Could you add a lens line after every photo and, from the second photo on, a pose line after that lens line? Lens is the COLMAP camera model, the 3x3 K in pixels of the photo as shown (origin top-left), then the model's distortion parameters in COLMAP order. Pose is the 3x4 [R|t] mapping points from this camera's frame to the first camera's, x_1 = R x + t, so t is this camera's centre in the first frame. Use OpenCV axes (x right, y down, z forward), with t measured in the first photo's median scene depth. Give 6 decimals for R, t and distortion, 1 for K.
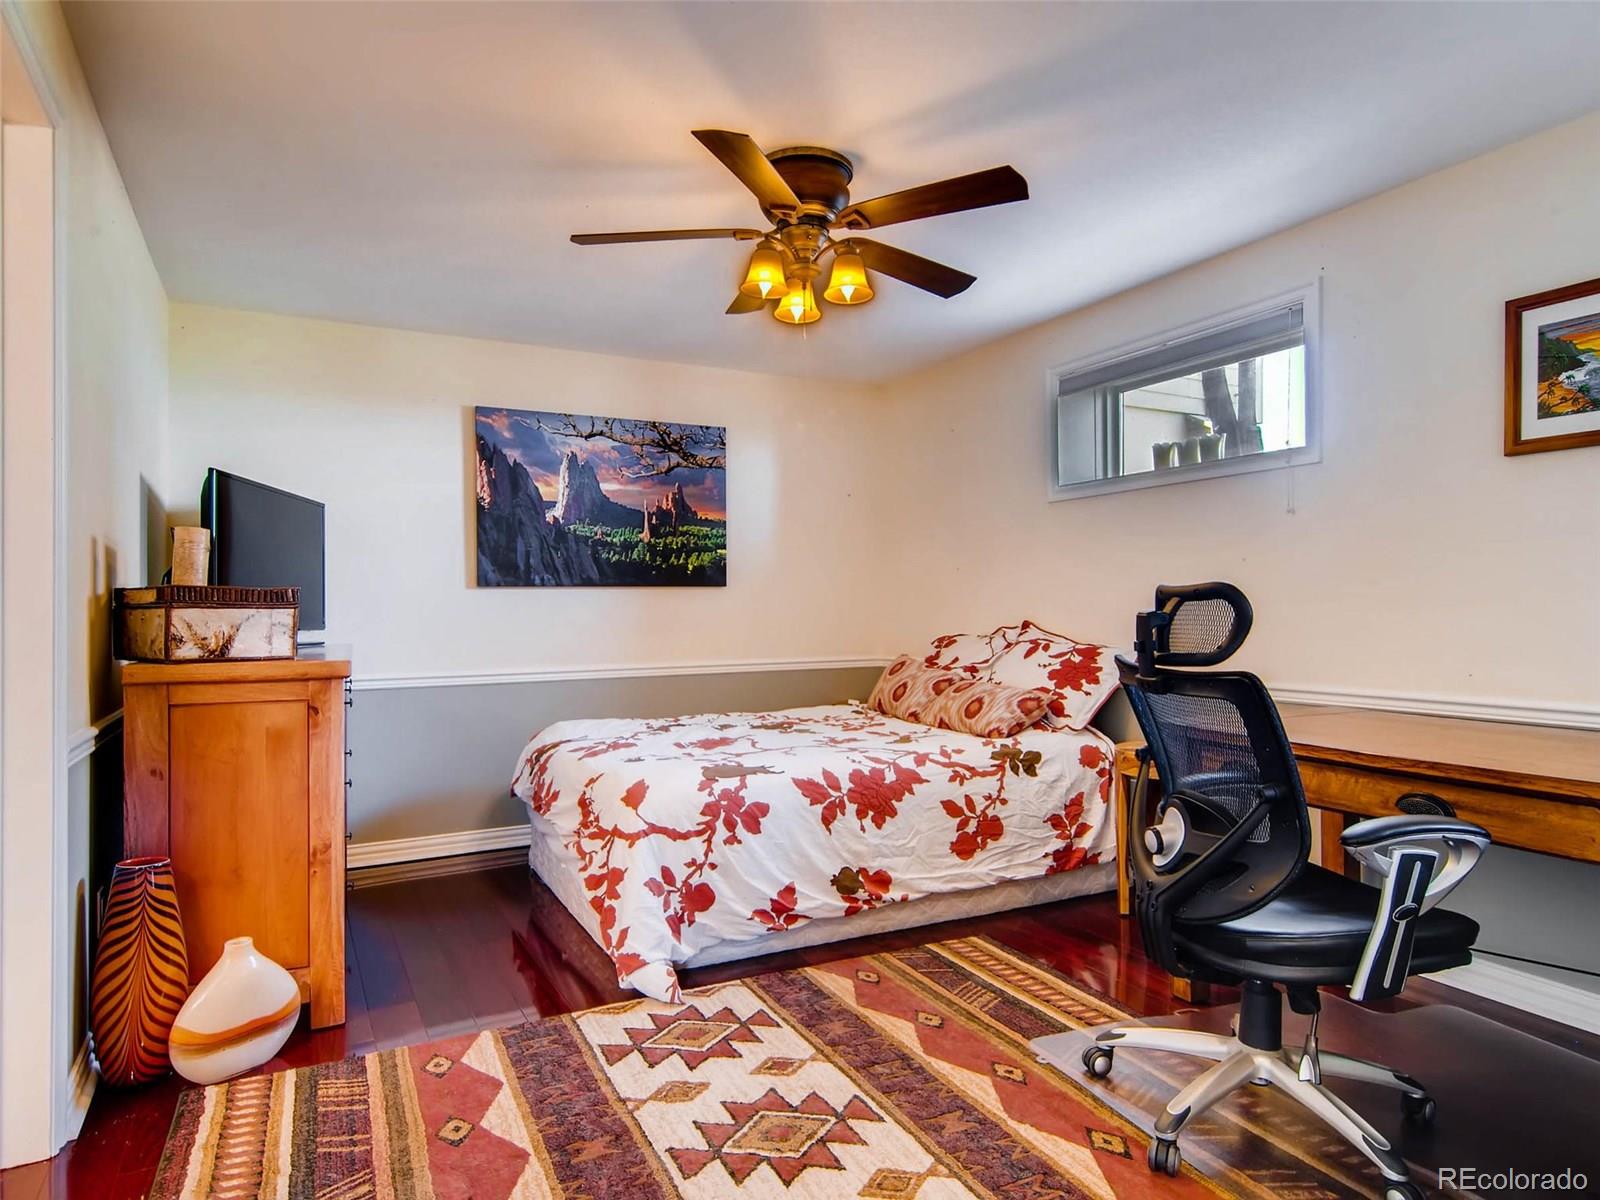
lens RADIAL K [[962.3, 0, 805.1], [0, 962.3, 601.1], [0, 0, 1]] dist [0.025493, -0.015299]
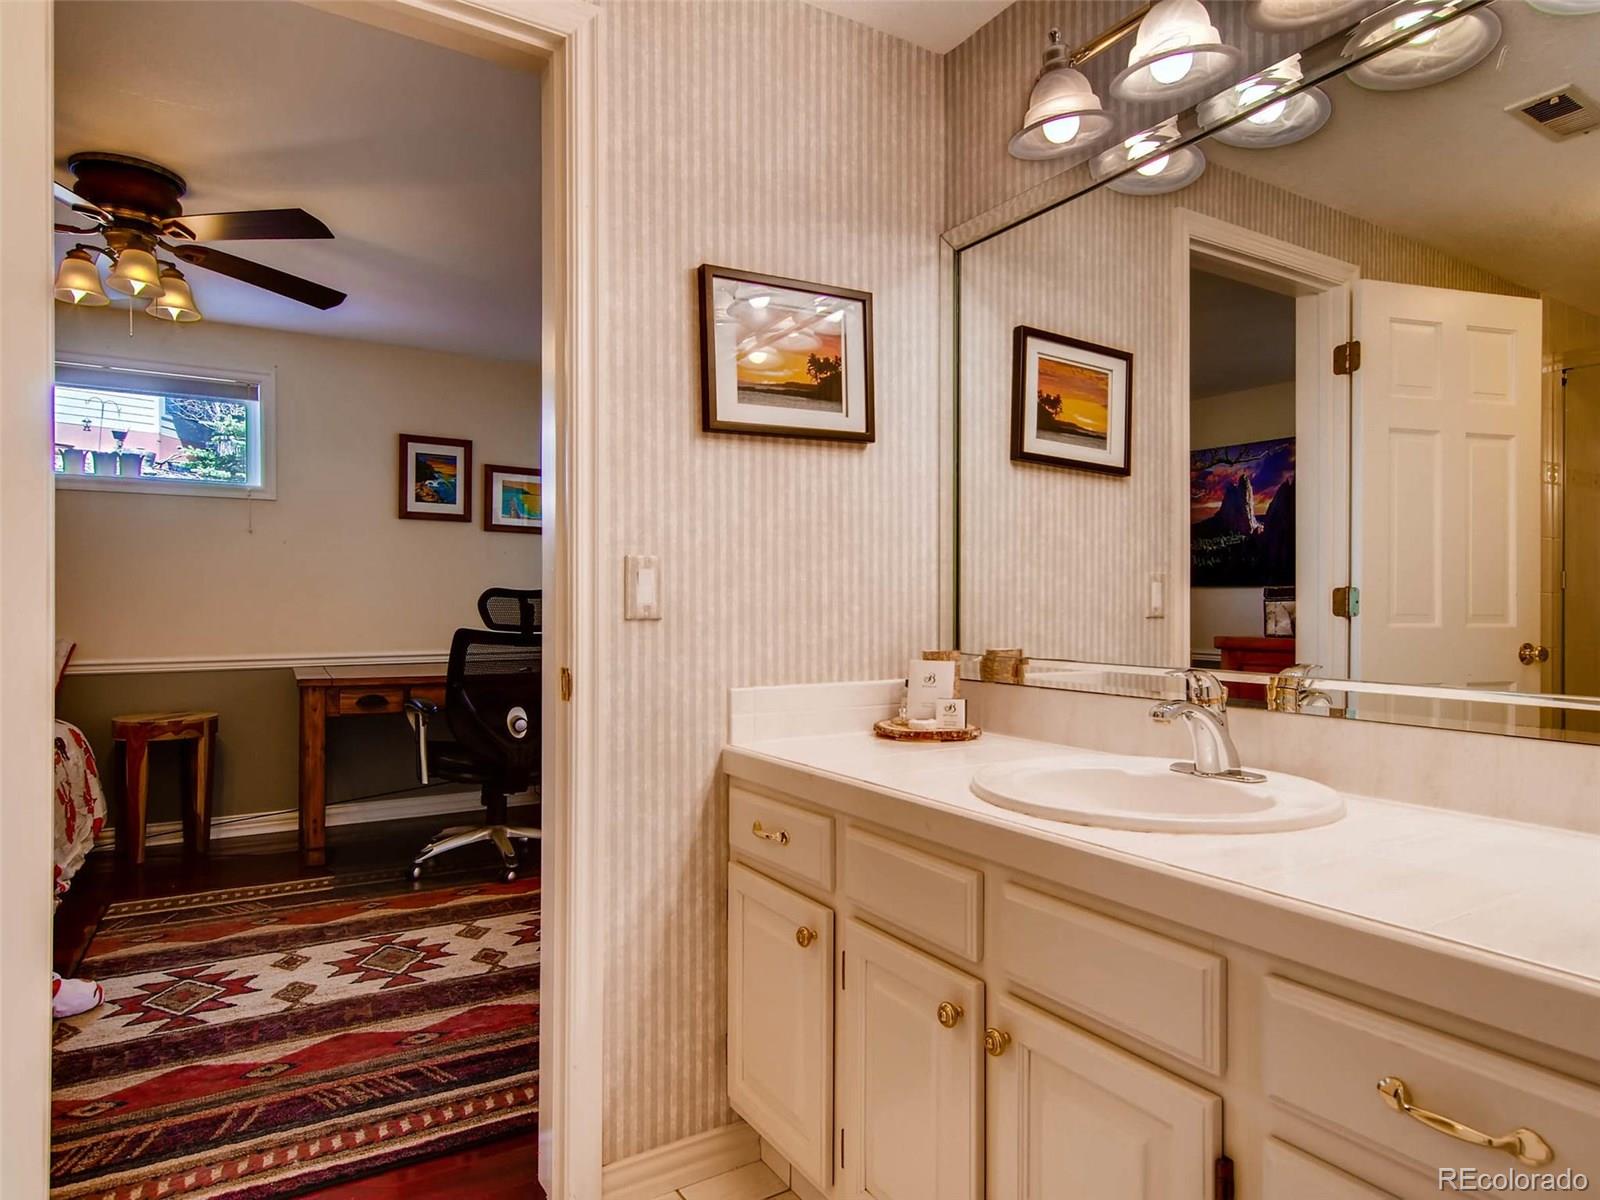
lens RADIAL K [[962.3, 0, 802.6], [0, 962.3, 603.0], [0, 0, 1]] dist [0.025493, -0.015299]
pose [[-0.059619, 0.004458, 0.998211, -1.265337], [-0.009177, 0.999945, -0.005014, 0.012760], [-0.998179, -0.009460, -0.059575, 0.393886]]
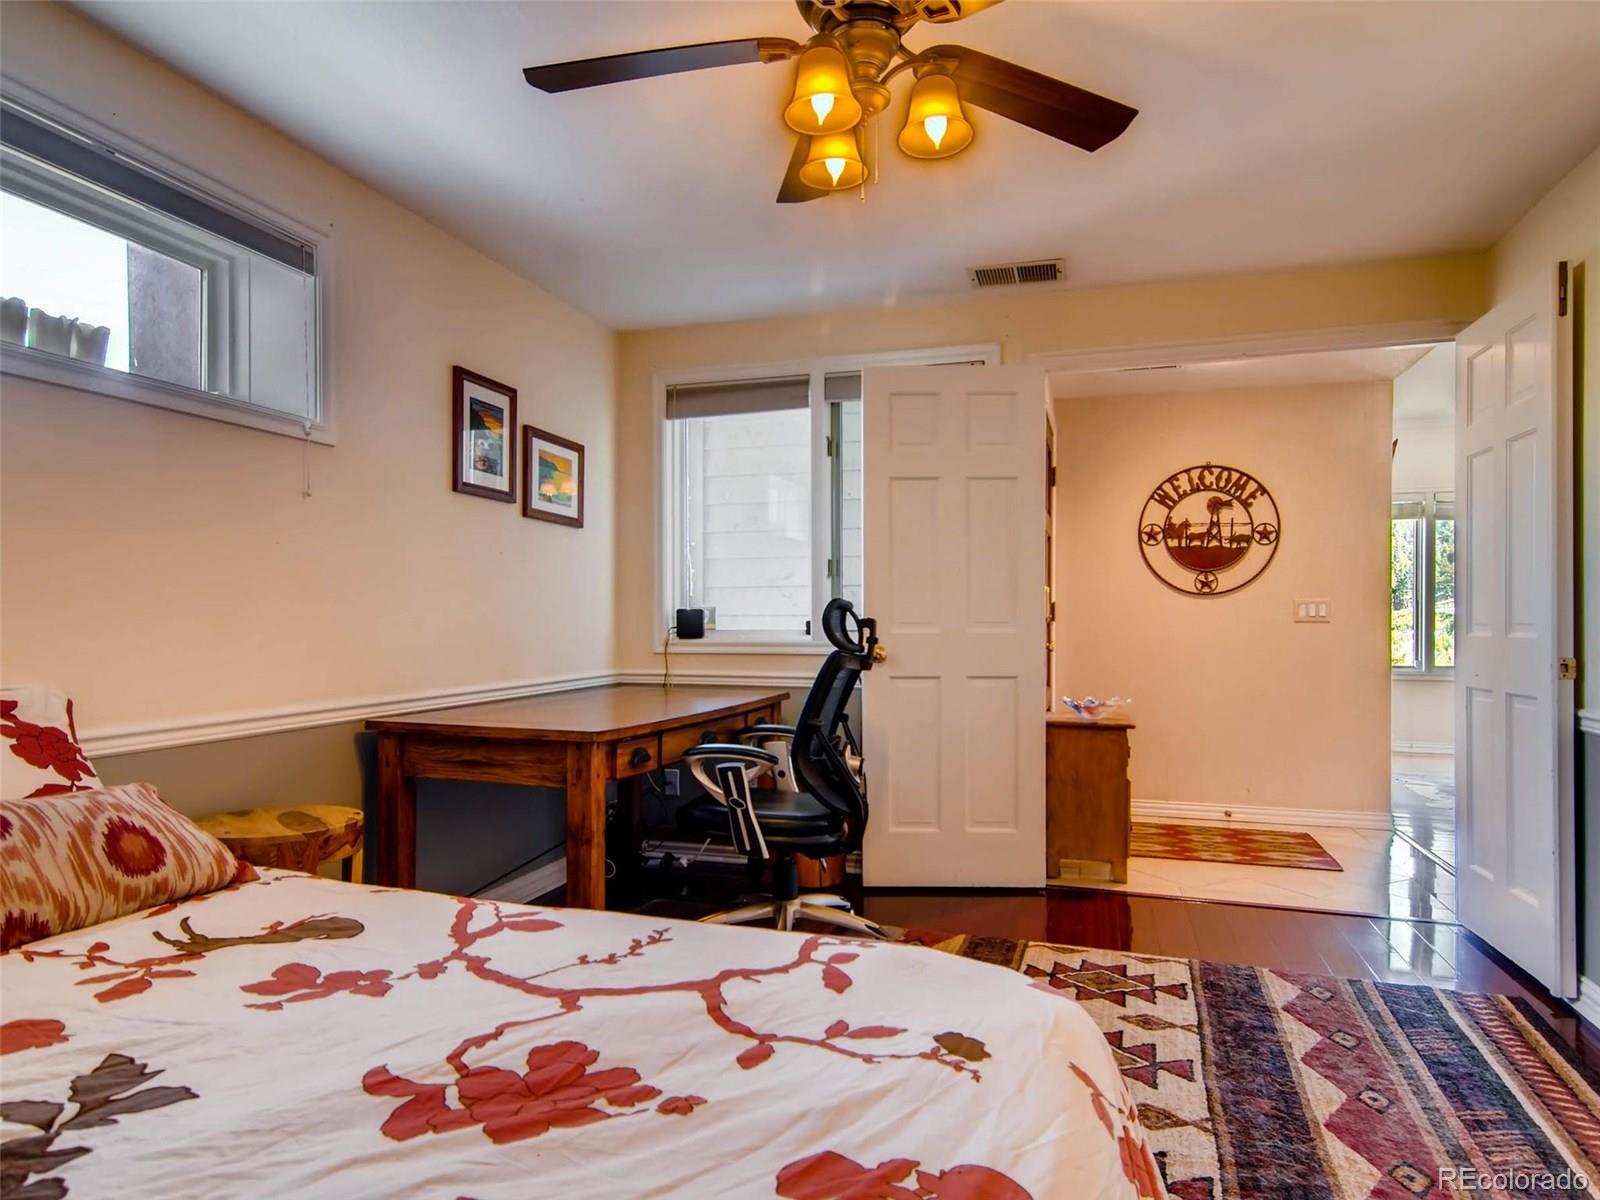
lens RADIAL K [[962.3, 0, 816.5], [0, 962.3, 612.5], [0, 0, 1]] dist [0.025493, -0.015299]
pose [[-0.707210, 0.007348, 0.706966, -0.518643], [-0.001858, 0.999923, -0.012251, 0.020773], [-0.707001, -0.009978, -0.707142, 1.723736]]
